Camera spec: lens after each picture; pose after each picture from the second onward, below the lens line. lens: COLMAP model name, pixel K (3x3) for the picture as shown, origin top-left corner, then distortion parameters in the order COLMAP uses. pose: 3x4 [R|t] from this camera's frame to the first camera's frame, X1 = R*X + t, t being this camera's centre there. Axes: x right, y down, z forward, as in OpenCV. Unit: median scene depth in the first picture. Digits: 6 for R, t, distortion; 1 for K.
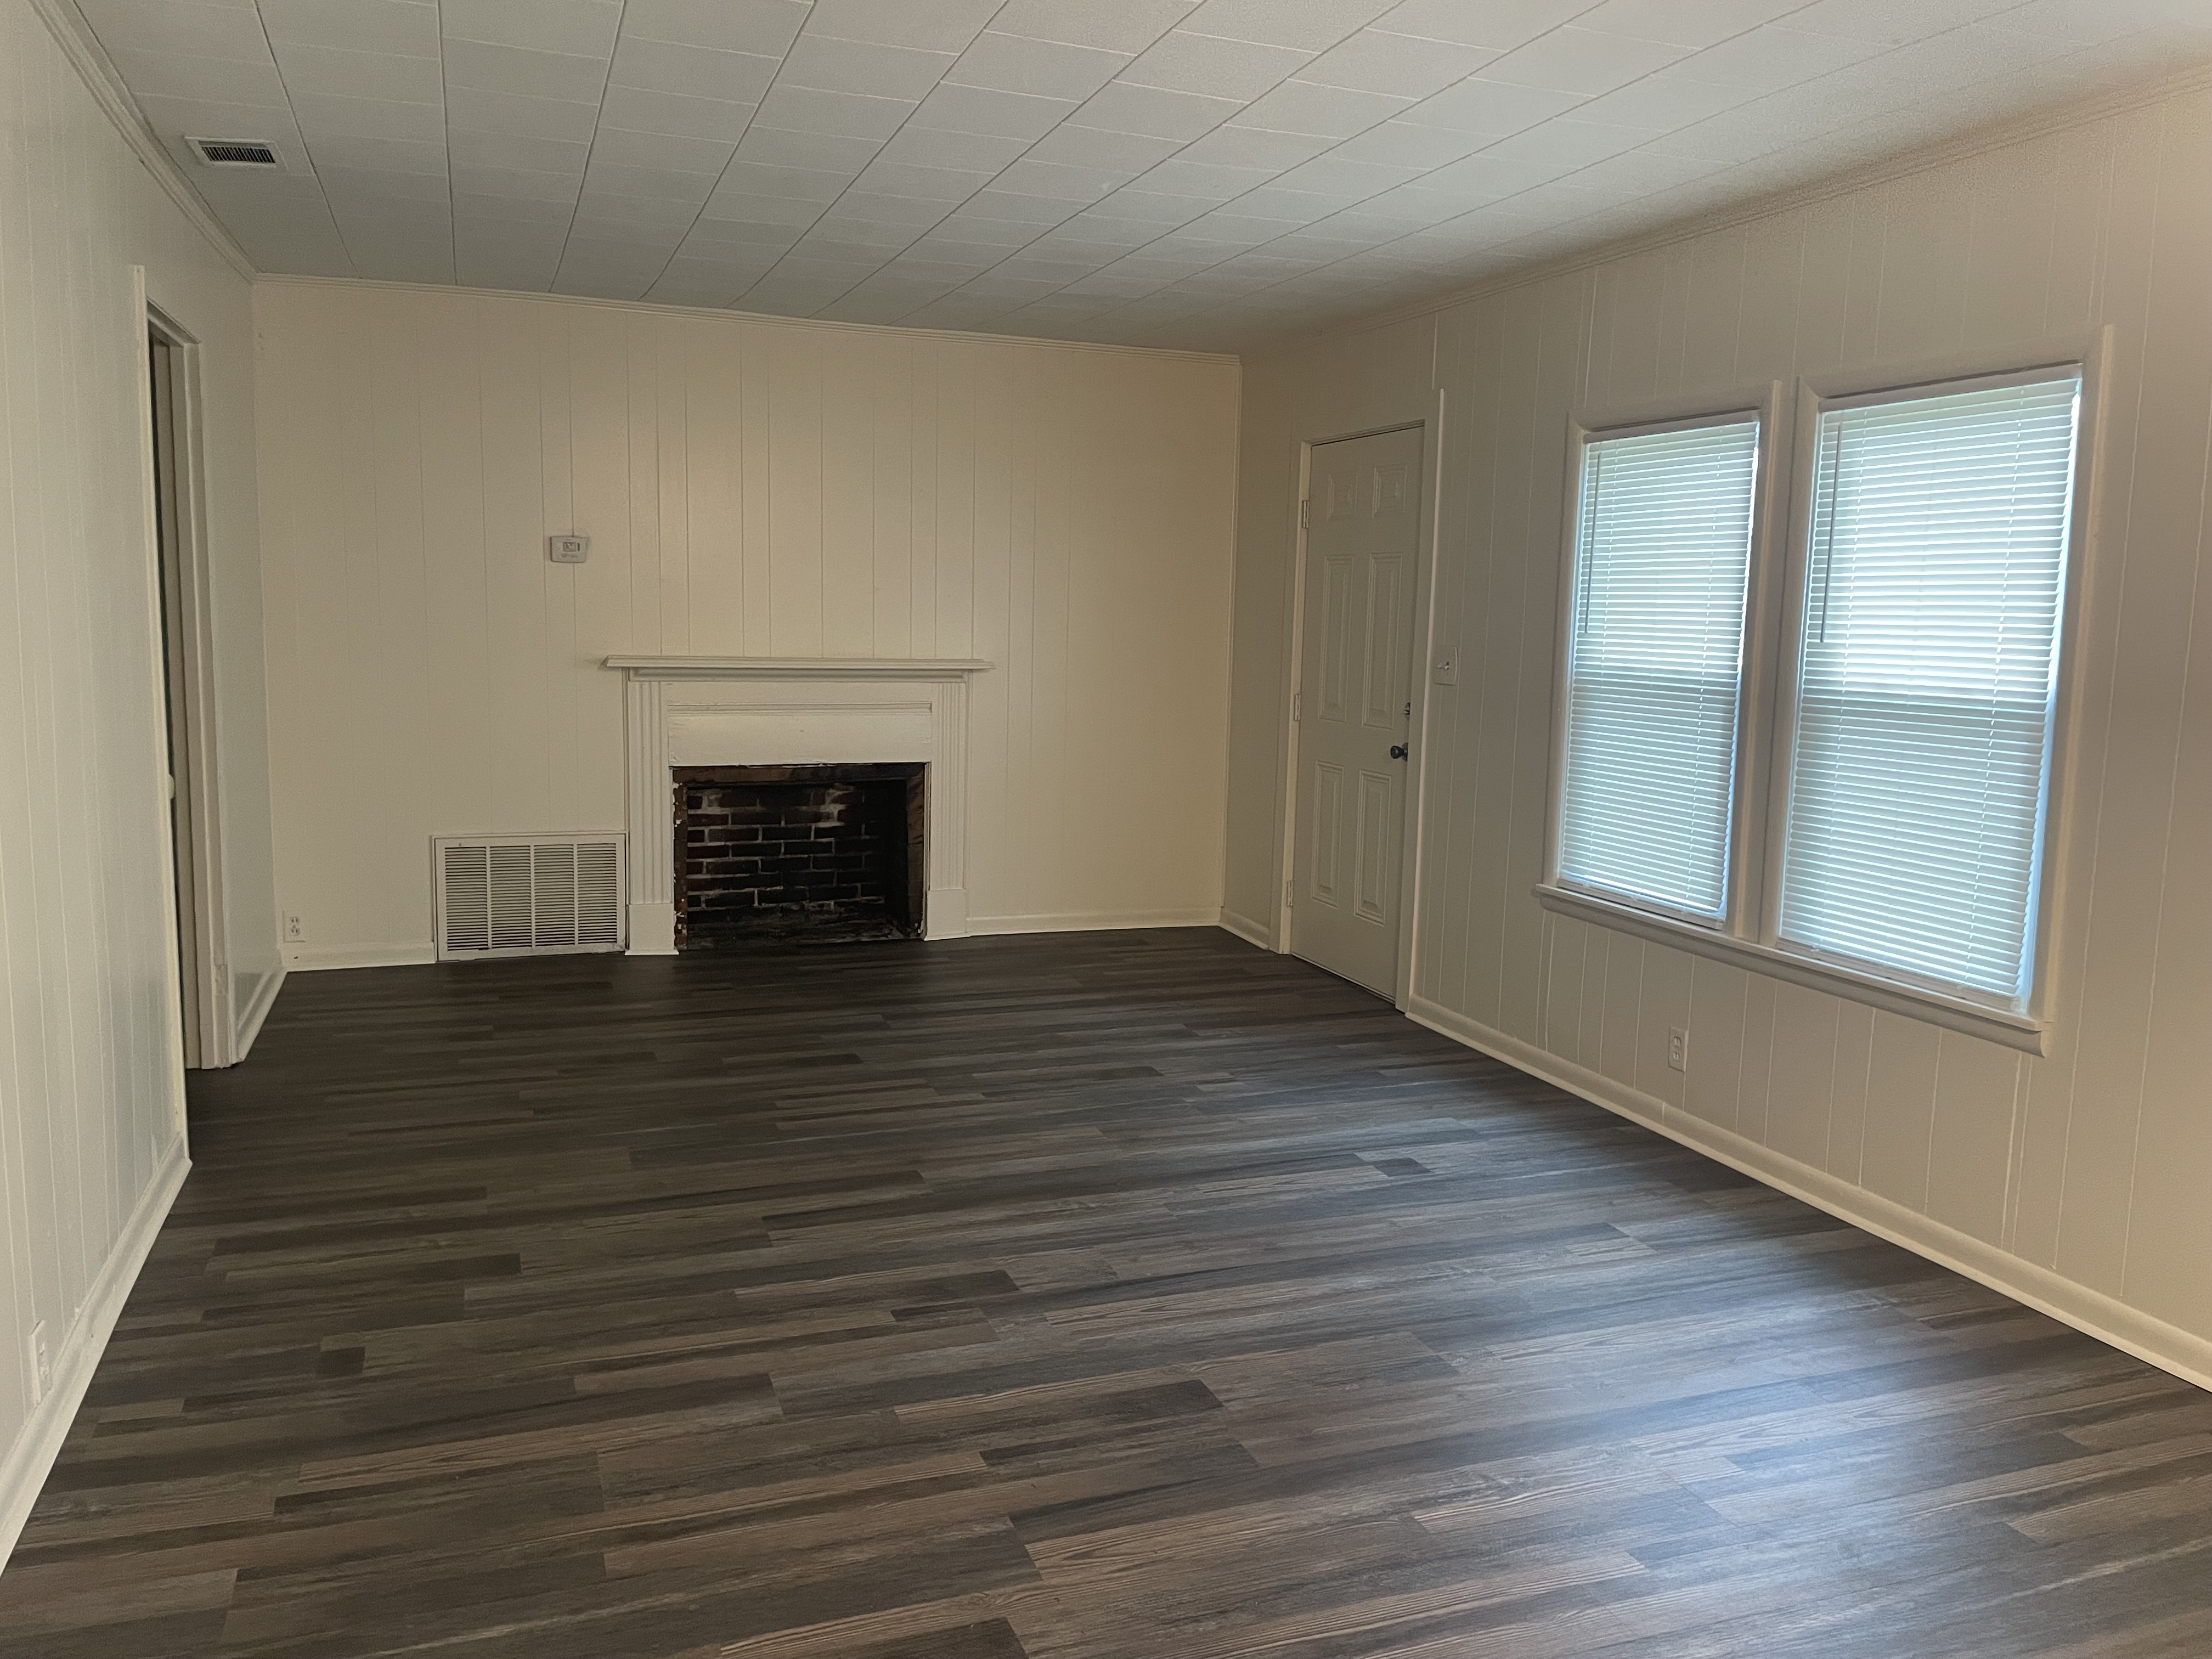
lens RADIAL K [[1676.8, 0, 1112.1], [0, 1676.8, 833.6], [0, 0, 1]] dist [0.025847, 0.000624]
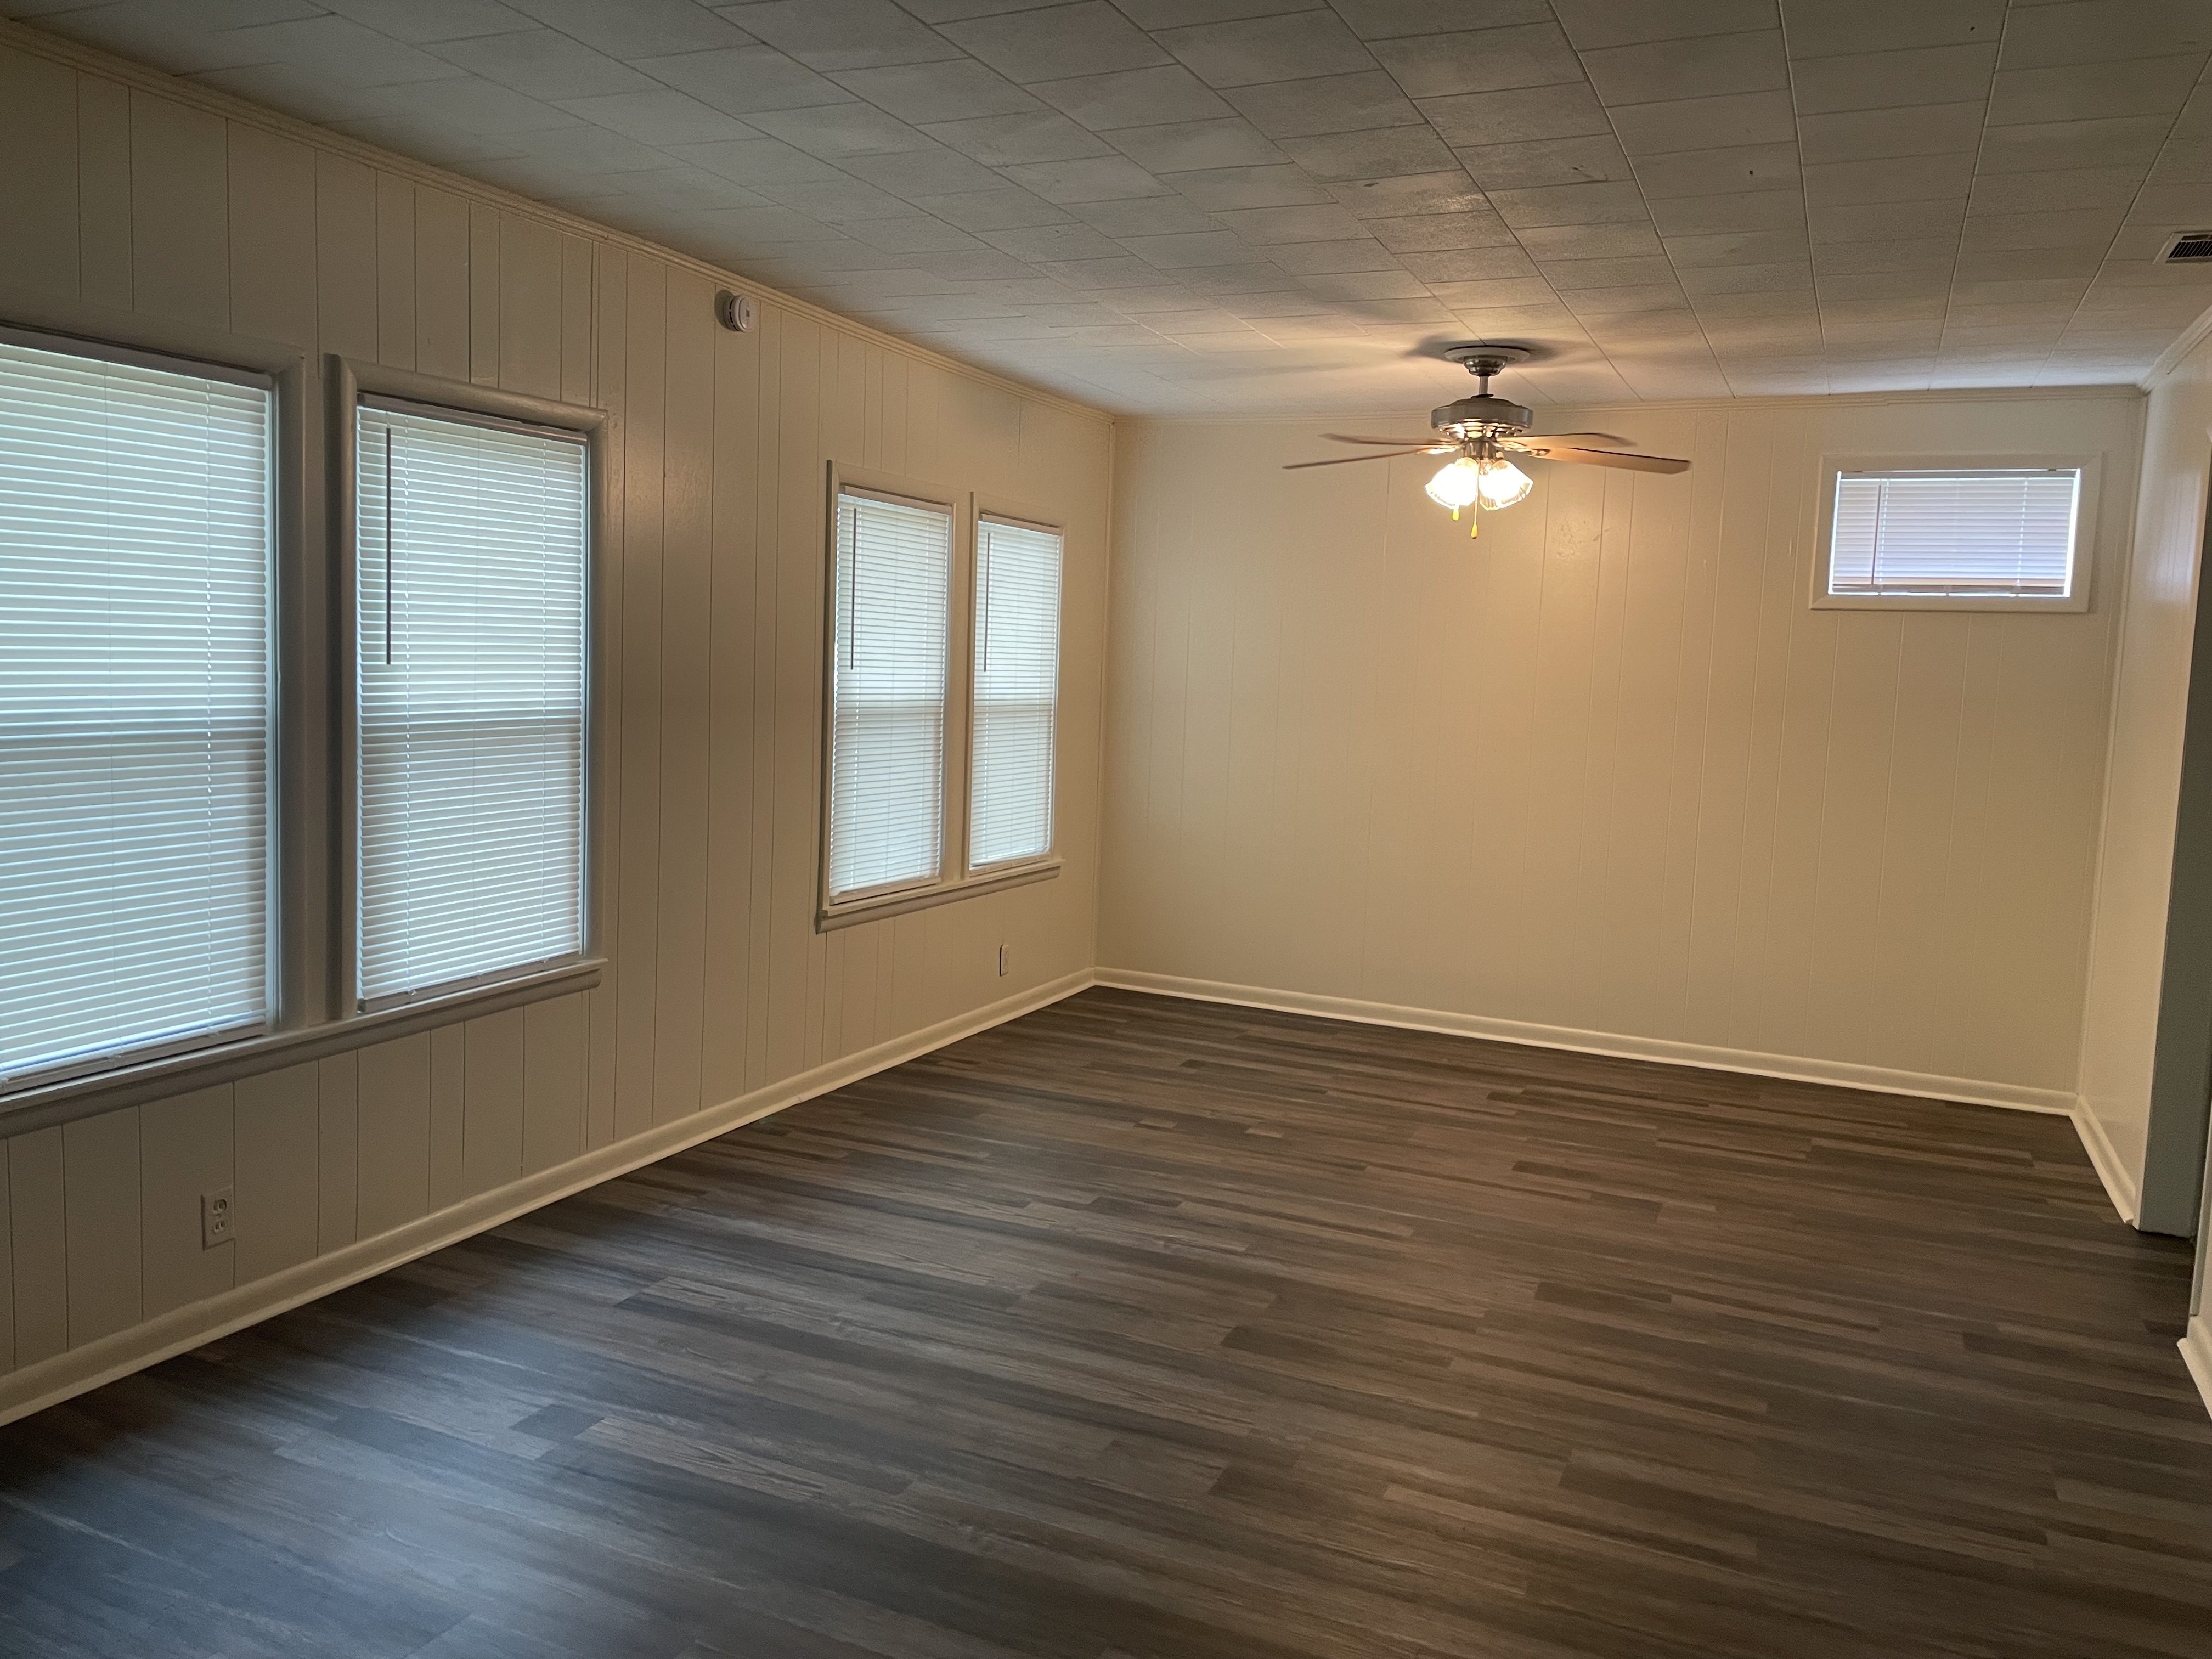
lens RADIAL K [[1676.8, 0, 1116.6], [0, 1676.8, 820.5], [0, 0, 1]] dist [0.025847, 0.000624]
pose [[-0.715333, -0.127389, 0.687074, -0.504110], [0.039559, 0.974283, 0.221826, -0.221562], [-0.697664, 0.185859, -0.691897, 1.396609]]
